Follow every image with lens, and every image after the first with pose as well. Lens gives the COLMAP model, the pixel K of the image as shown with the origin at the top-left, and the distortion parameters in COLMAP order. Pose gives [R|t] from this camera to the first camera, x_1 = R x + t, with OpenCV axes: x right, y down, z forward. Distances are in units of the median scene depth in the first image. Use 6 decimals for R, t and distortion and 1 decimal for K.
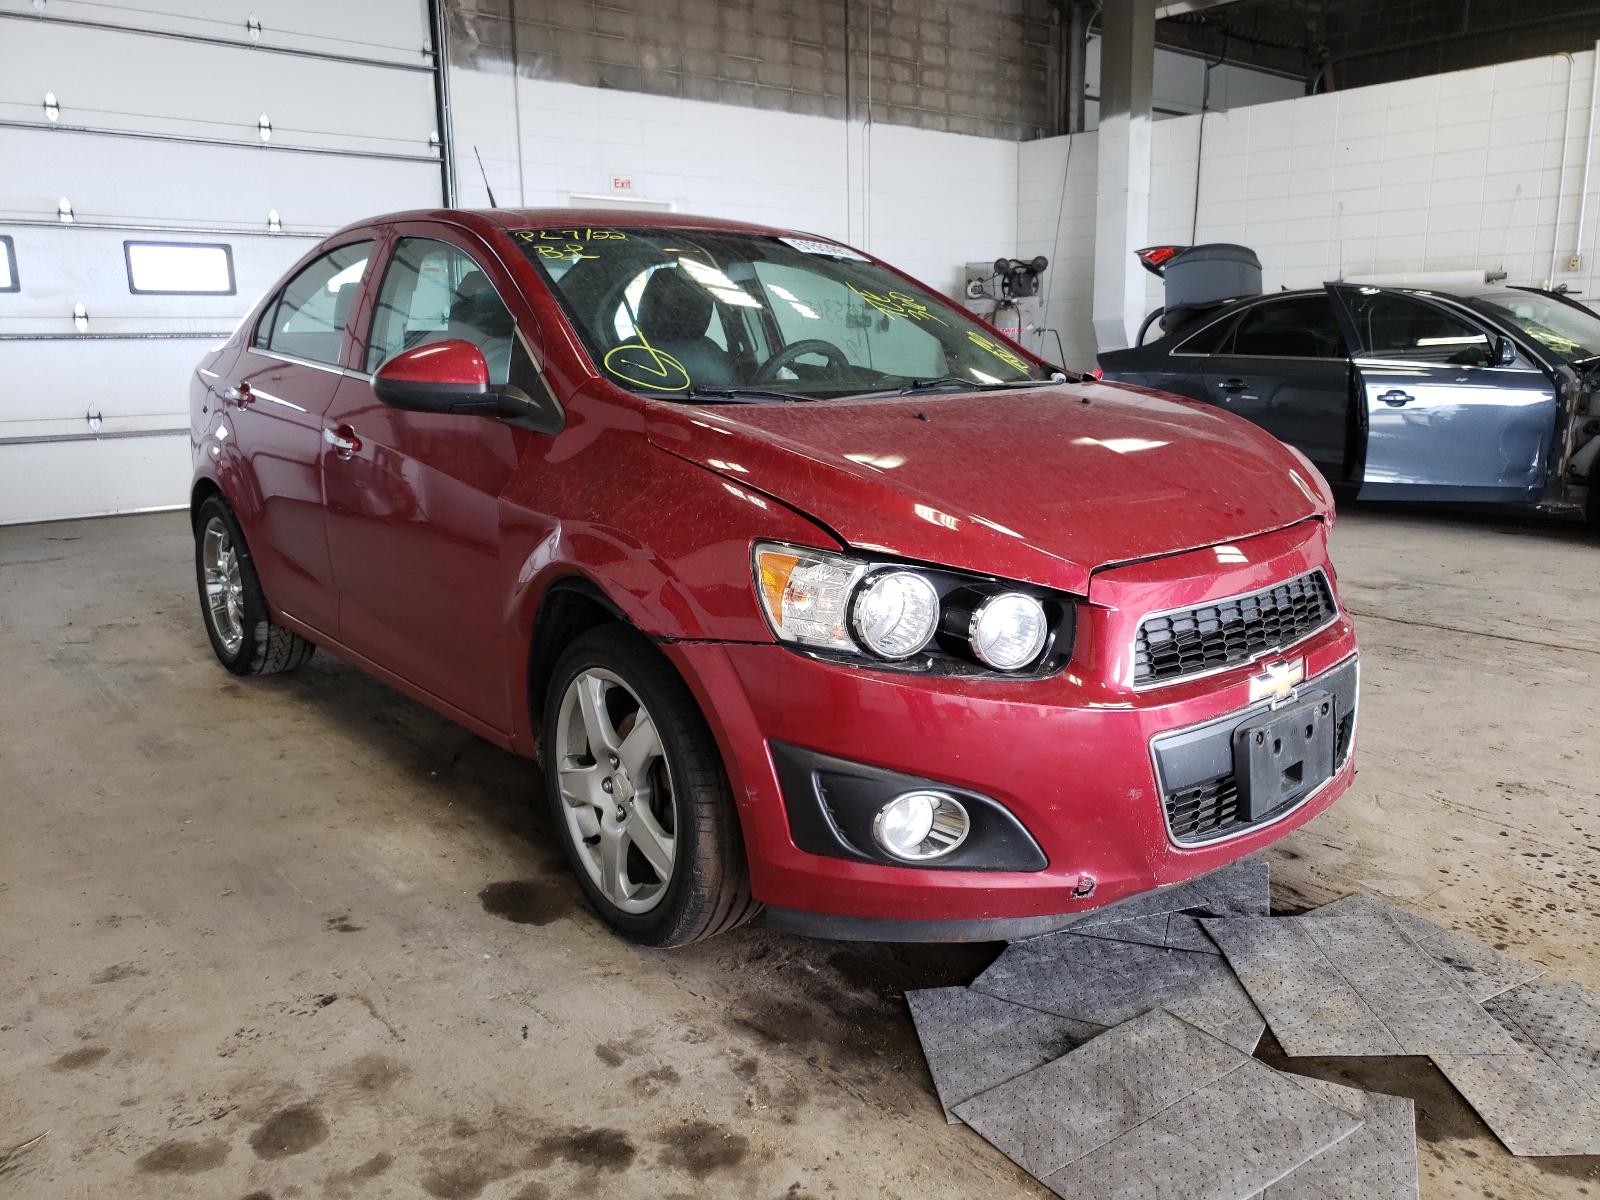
lens RADIAL K [[1249.9, 0, 795.1], [0, 1249.9, 566.1], [0, 0, 1]] dist [0.031505, 0.005296]
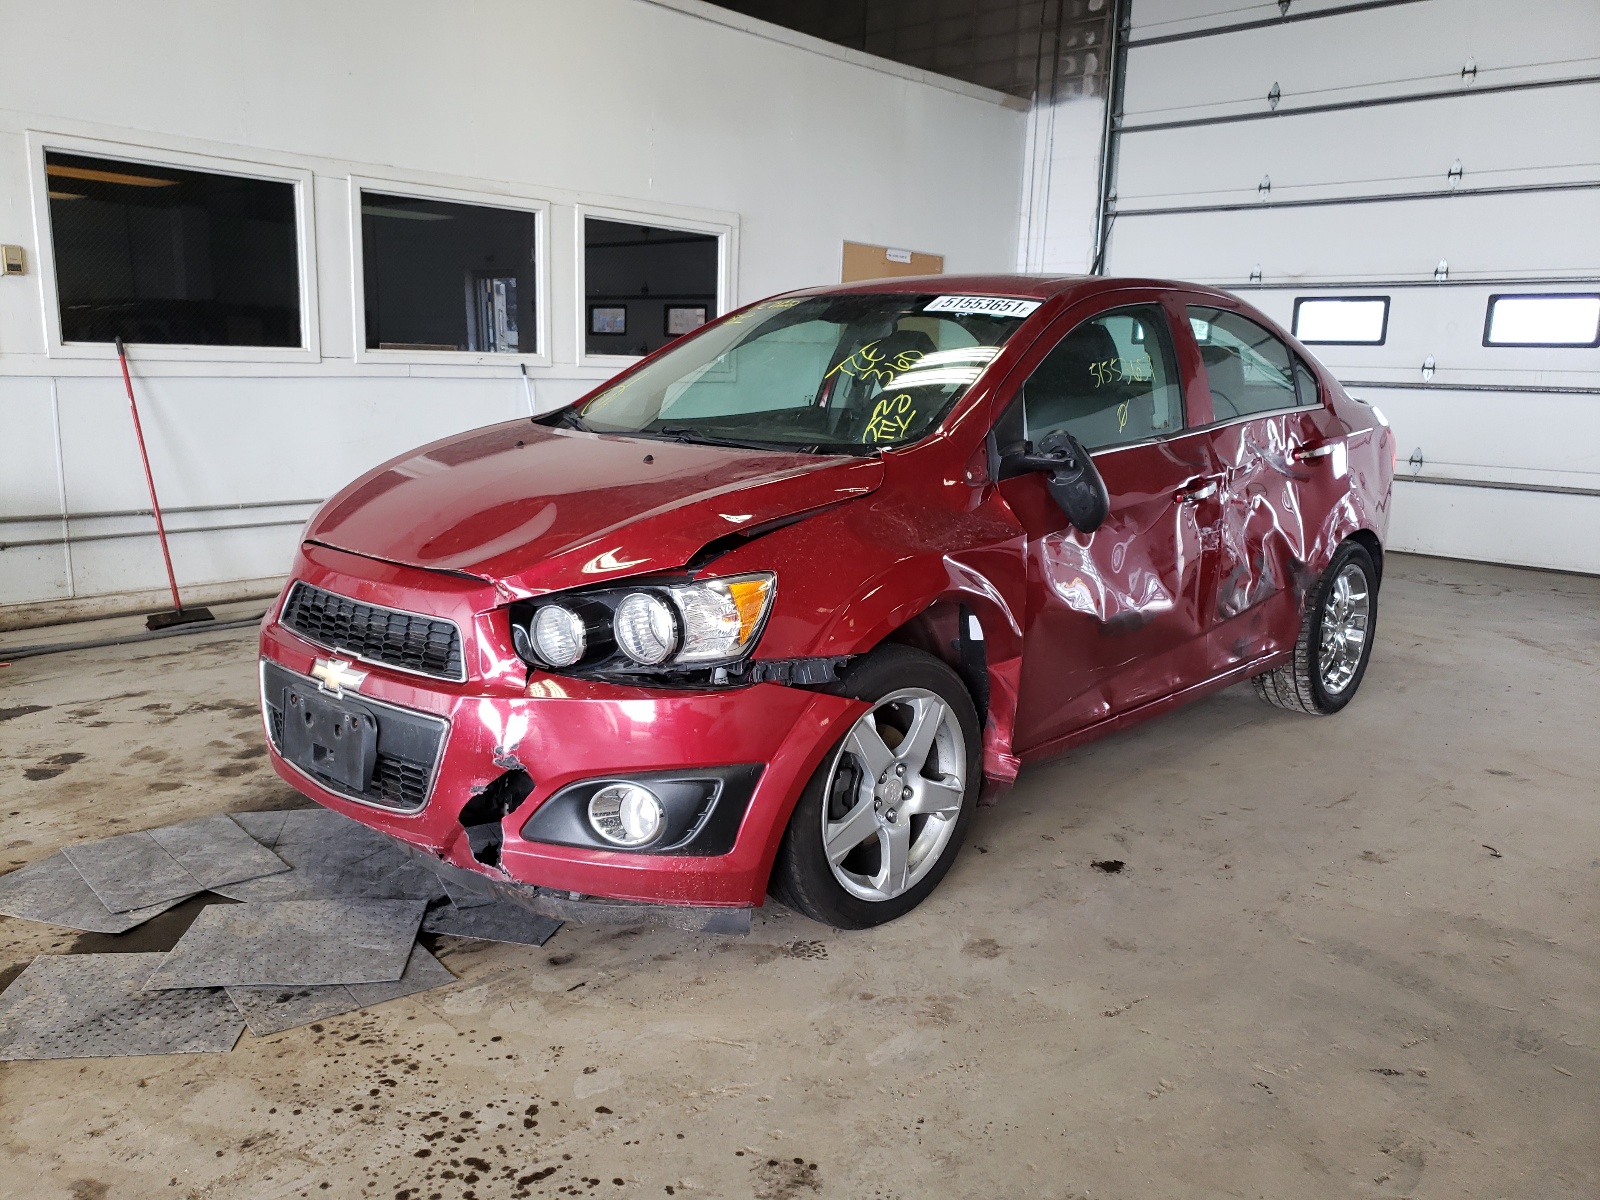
lens RADIAL K [[1262.4, 0, 796.2], [0, 1262.4, 549.2], [0, 0, 1]] dist [0.006784, 0.011310]
pose [[0.123803, 0.168498, -0.977896, 1.344943], [-0.217377, 0.966147, 0.138953, -0.240868], [0.968205, 0.195370, 0.156239, 1.025586]]
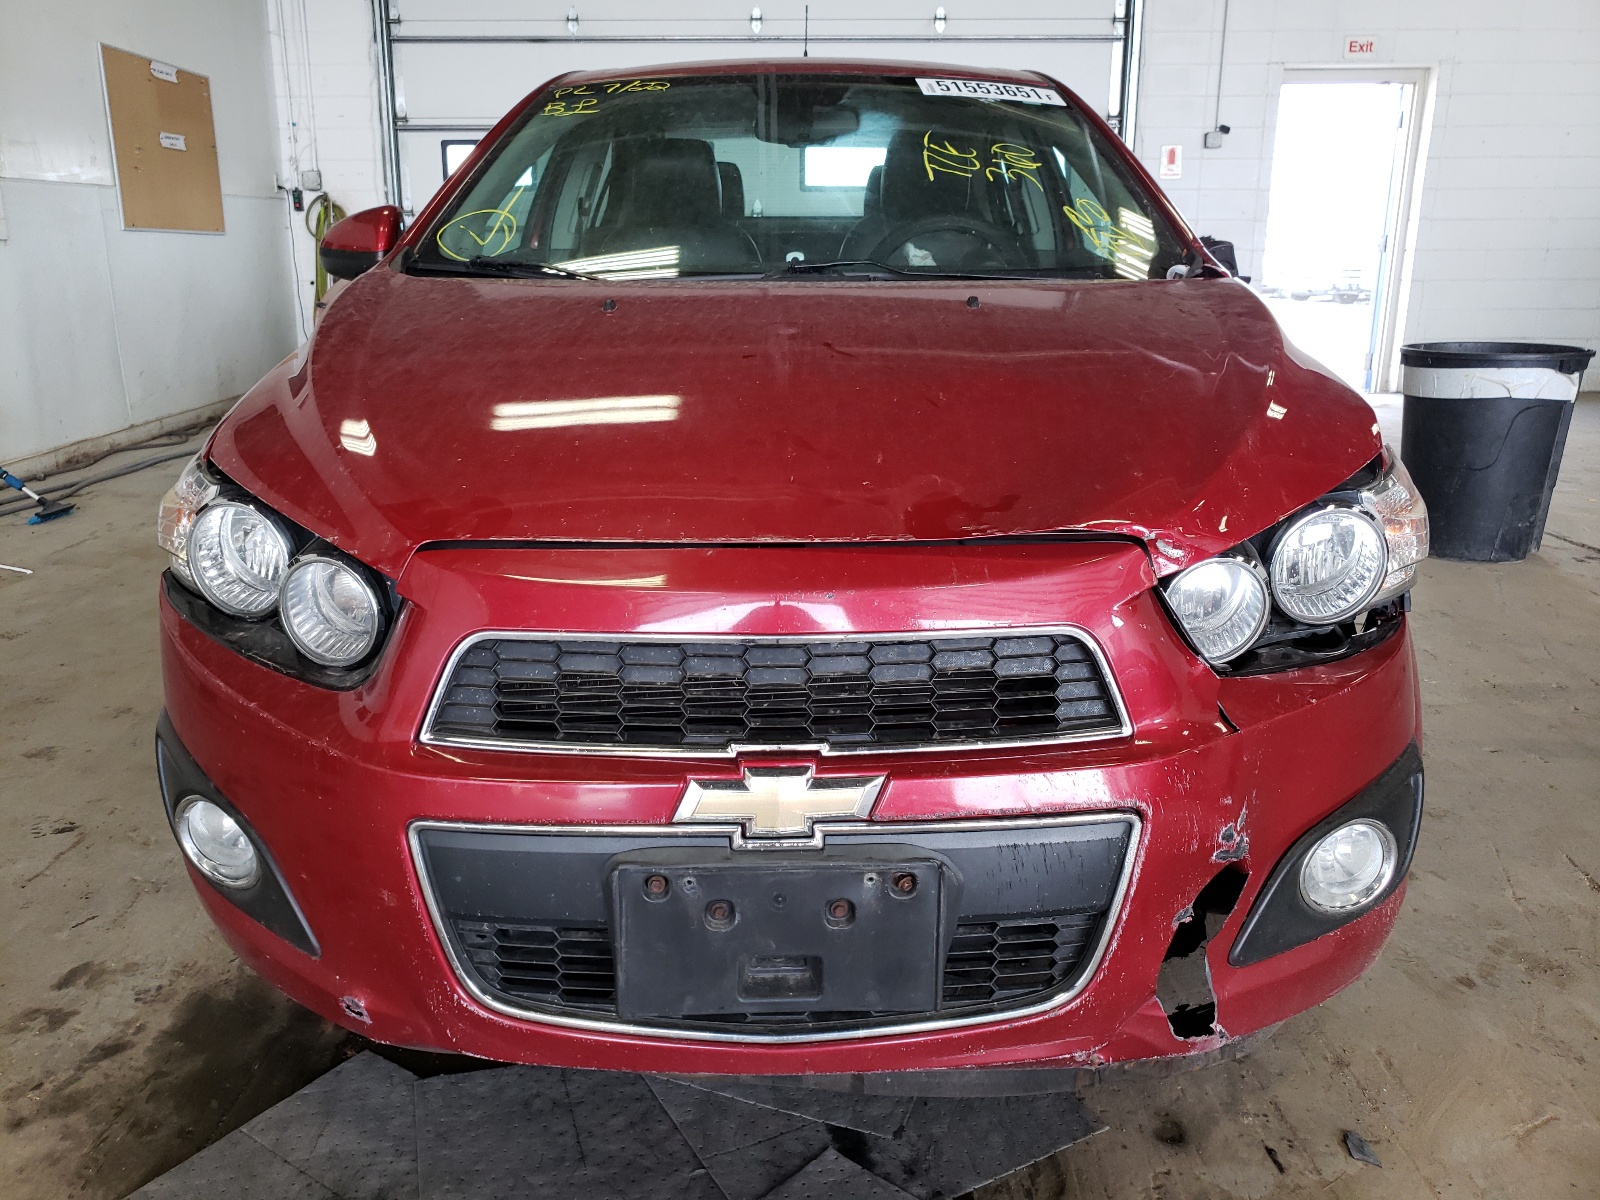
lens RADIAL K [[1262.4, 0, 796.2], [0, 1262.4, 549.2], [0, 0, 1]] dist [0.006784, 0.011310]
pose [[0.757633, 0.167885, -0.630720, 0.613723], [-0.132661, 0.985791, 0.103044, -0.065573], [0.639057, 0.005602, 0.769139, 0.487129]]
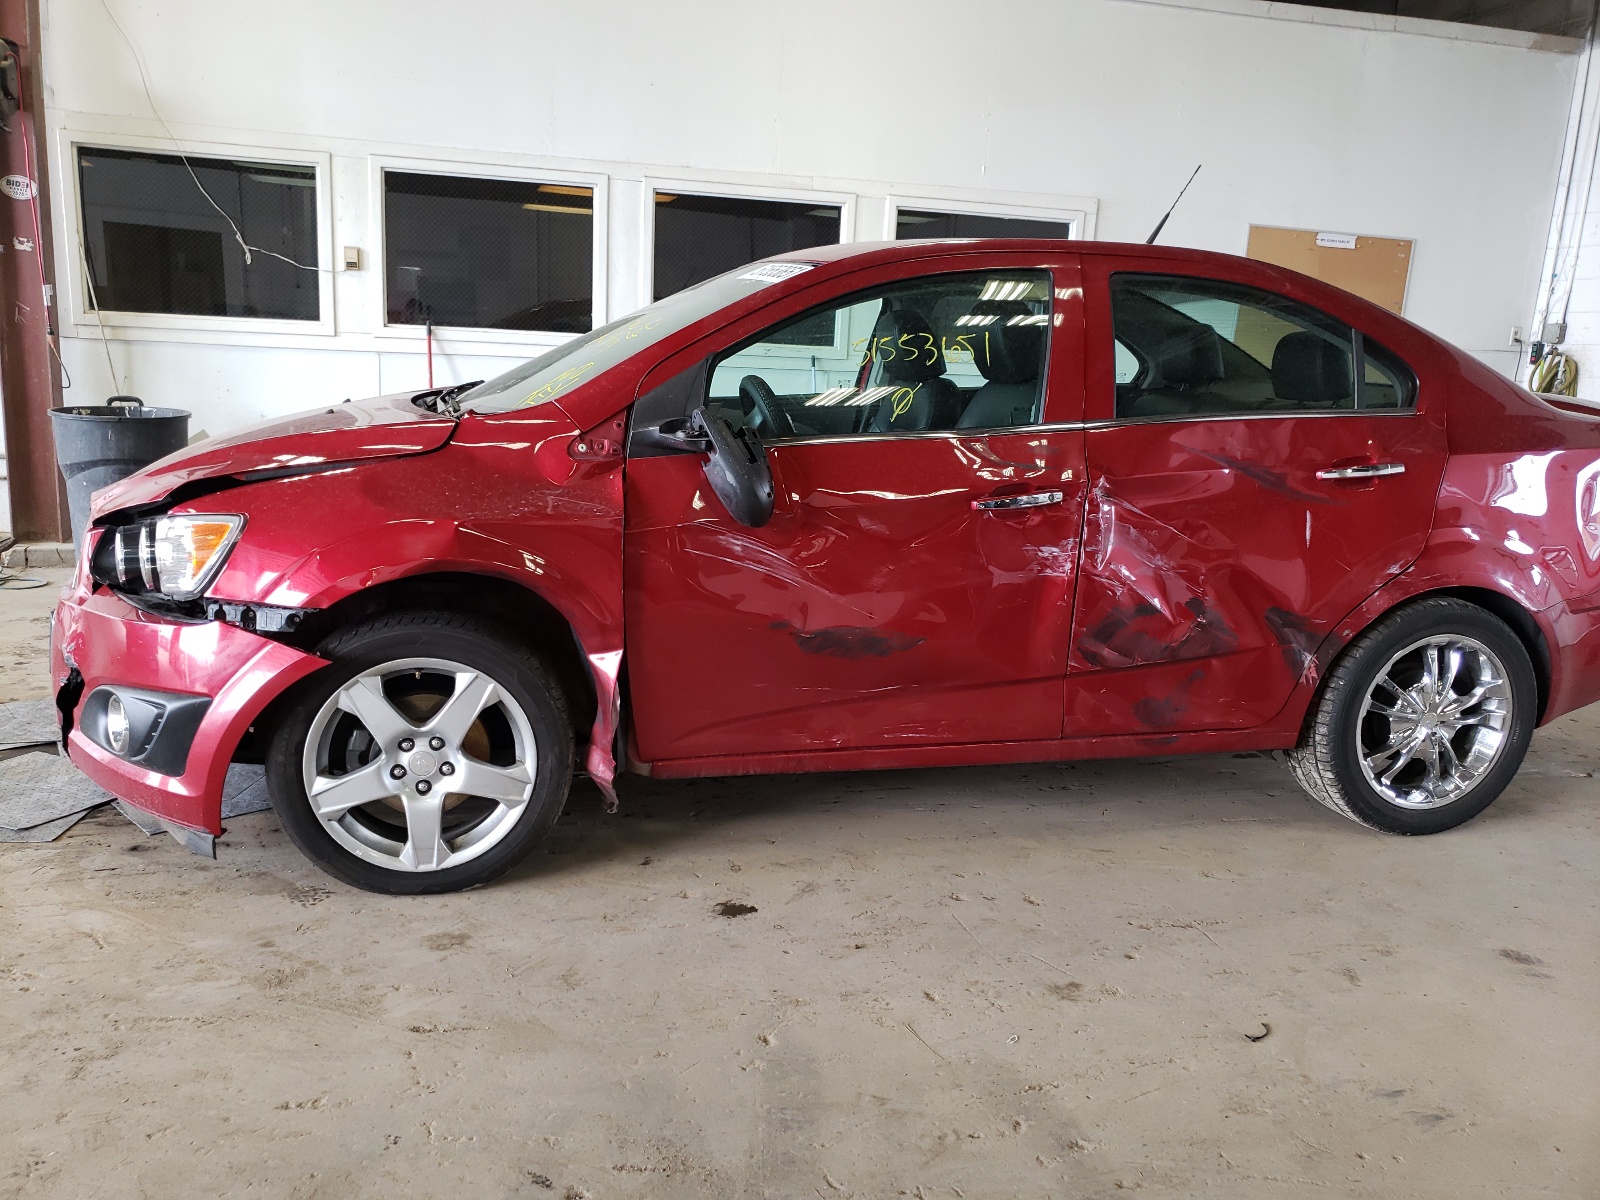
lens RADIAL K [[1262.4, 0, 796.2], [0, 1262.4, 549.2], [0, 0, 1]] dist [0.006784, 0.011310]
pose [[-0.420823, 0.147015, -0.895151, 1.133110], [-0.210358, 0.944067, 0.253941, -0.410446], [0.882416, 0.295167, -0.366359, 1.905295]]
